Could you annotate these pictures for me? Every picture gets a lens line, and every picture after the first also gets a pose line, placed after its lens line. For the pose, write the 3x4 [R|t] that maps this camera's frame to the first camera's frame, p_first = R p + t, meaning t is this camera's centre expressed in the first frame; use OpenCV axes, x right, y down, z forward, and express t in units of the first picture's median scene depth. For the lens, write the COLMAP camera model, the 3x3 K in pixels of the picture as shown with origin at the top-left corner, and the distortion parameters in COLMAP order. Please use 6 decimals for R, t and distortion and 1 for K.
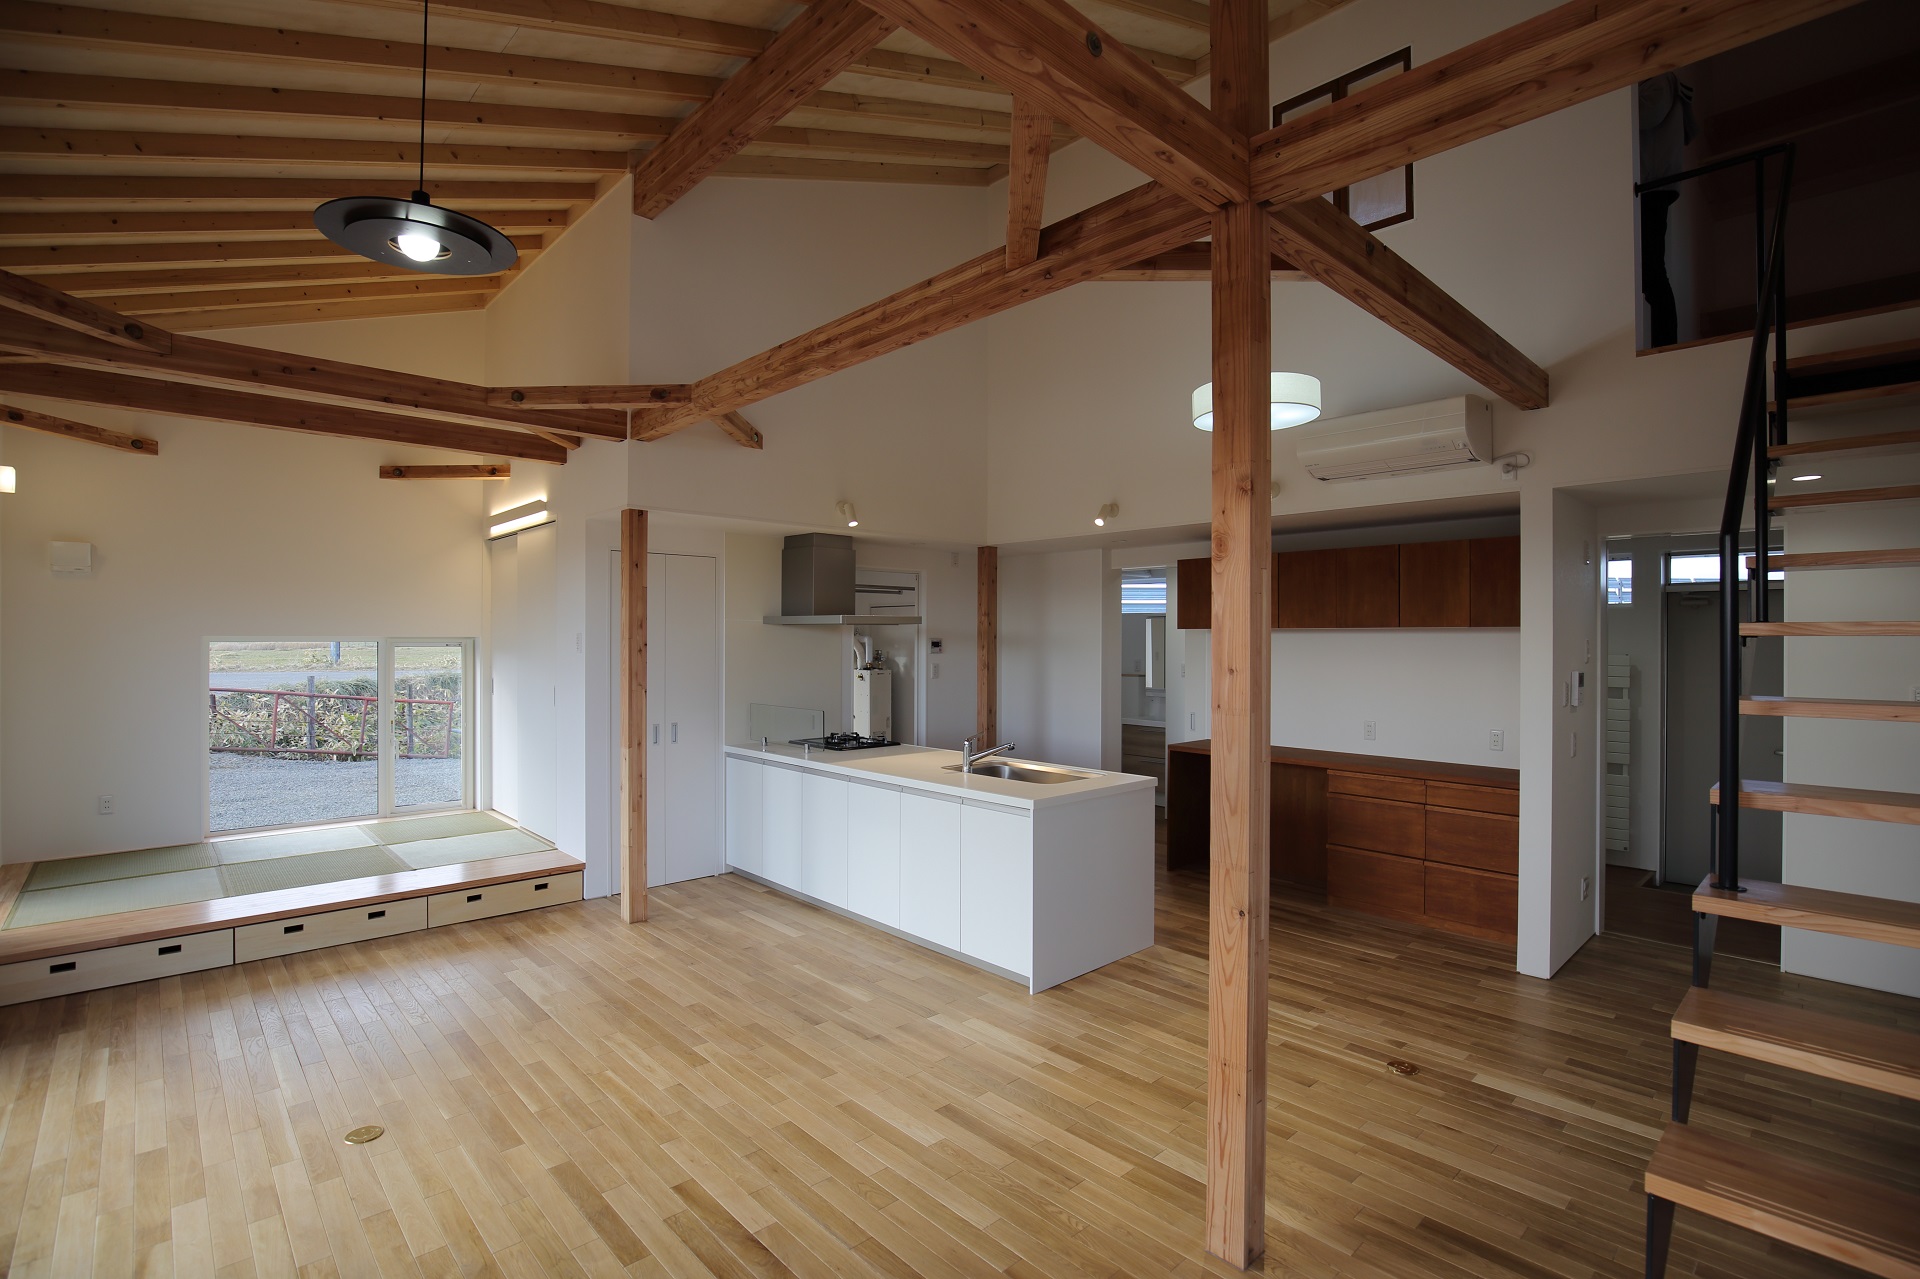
lens RADIAL K [[891.8, 0, 960.0], [0, 891.8, 639.5], [0, 0, 1]] dist [-0.030147, 0.000107]
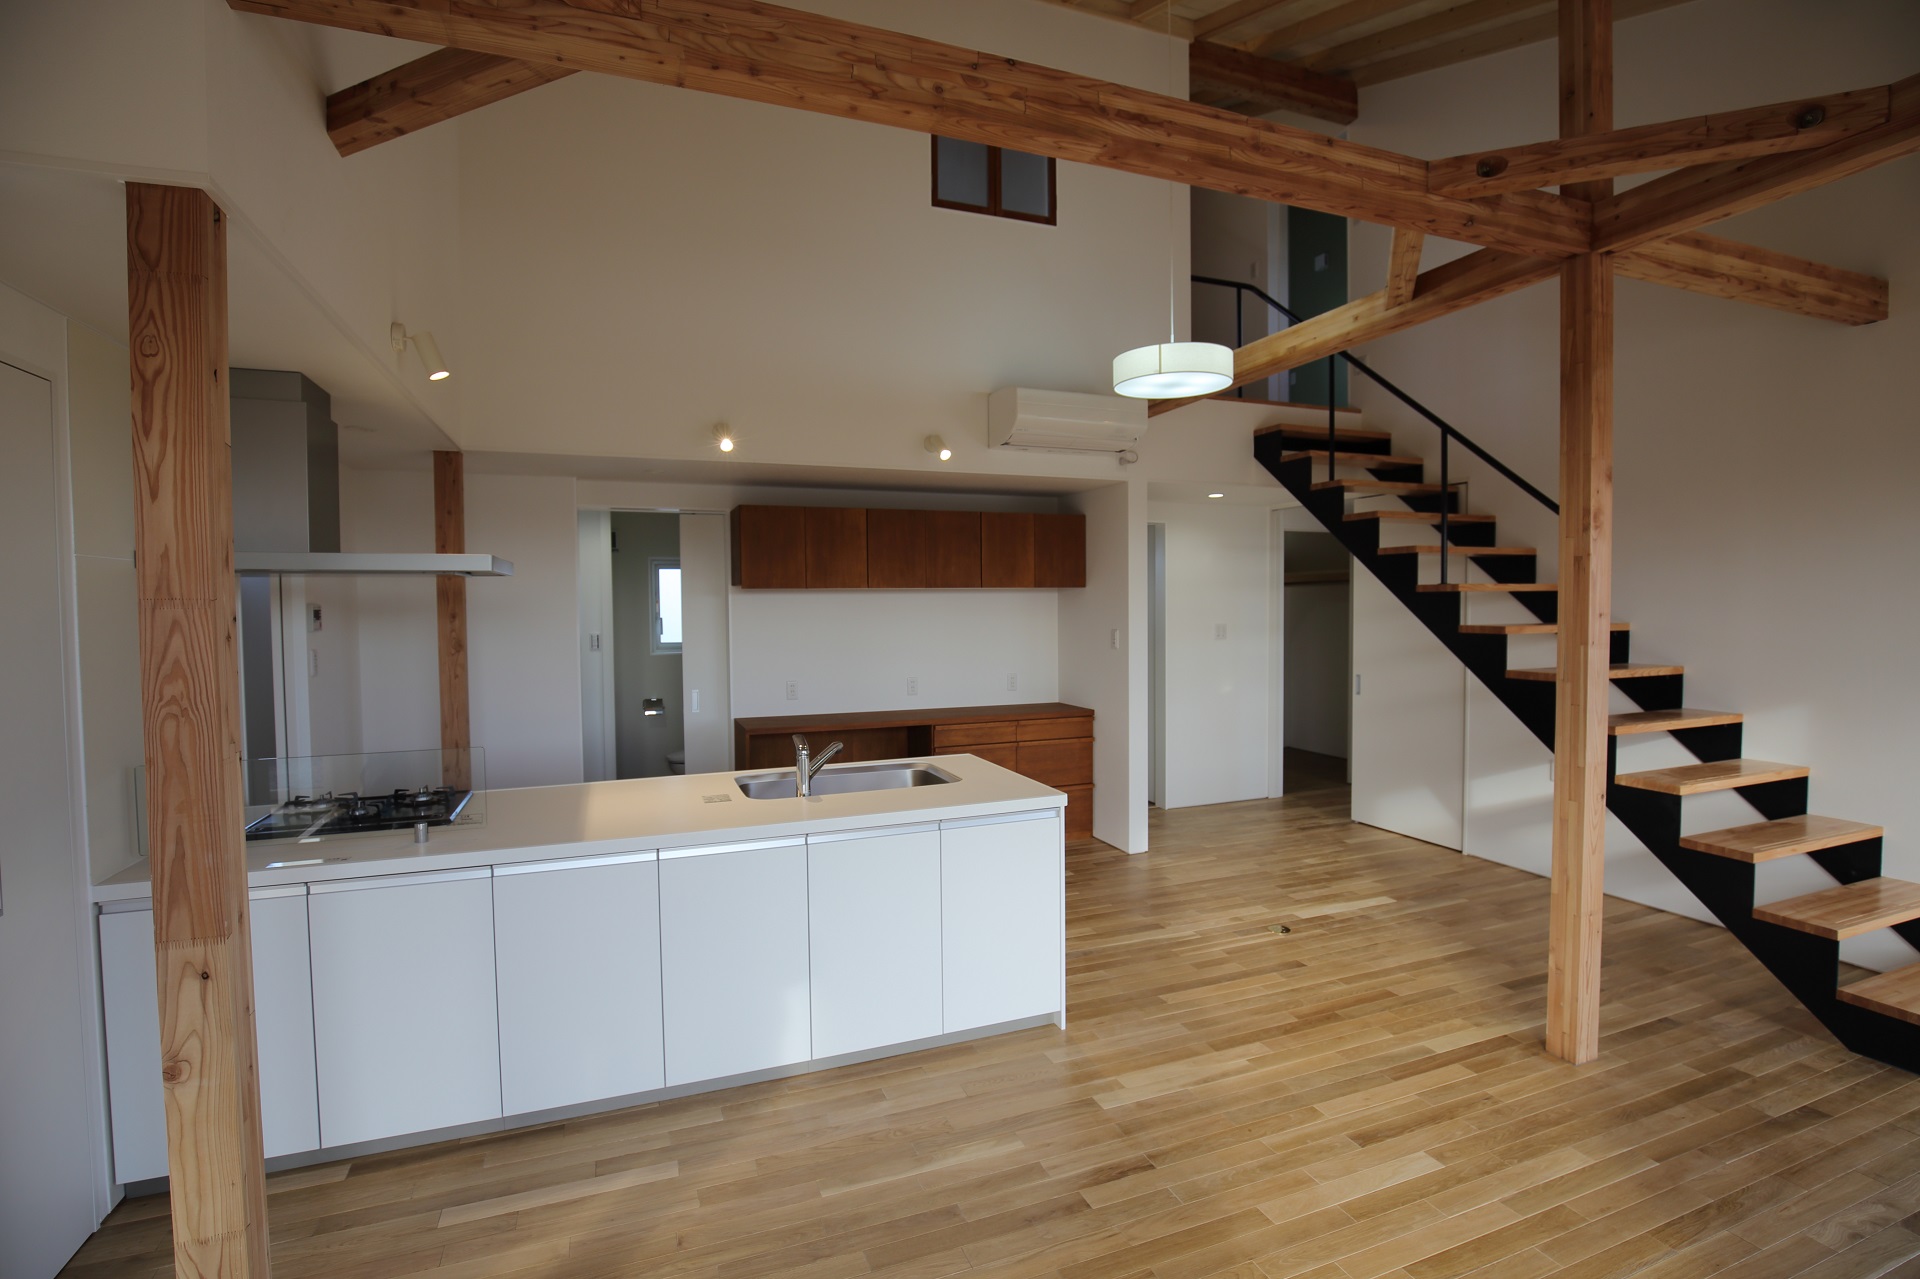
lens RADIAL K [[891.8, 0, 960.0], [0, 891.8, 639.5], [0, 0, 1]] dist [-0.030147, 0.000107]
pose [[0.371642, -0.044973, 0.927286, -0.765424], [0.010028, 0.998962, 0.044430, 0.001800], [-0.928322, -0.007214, 0.371707, 0.859605]]
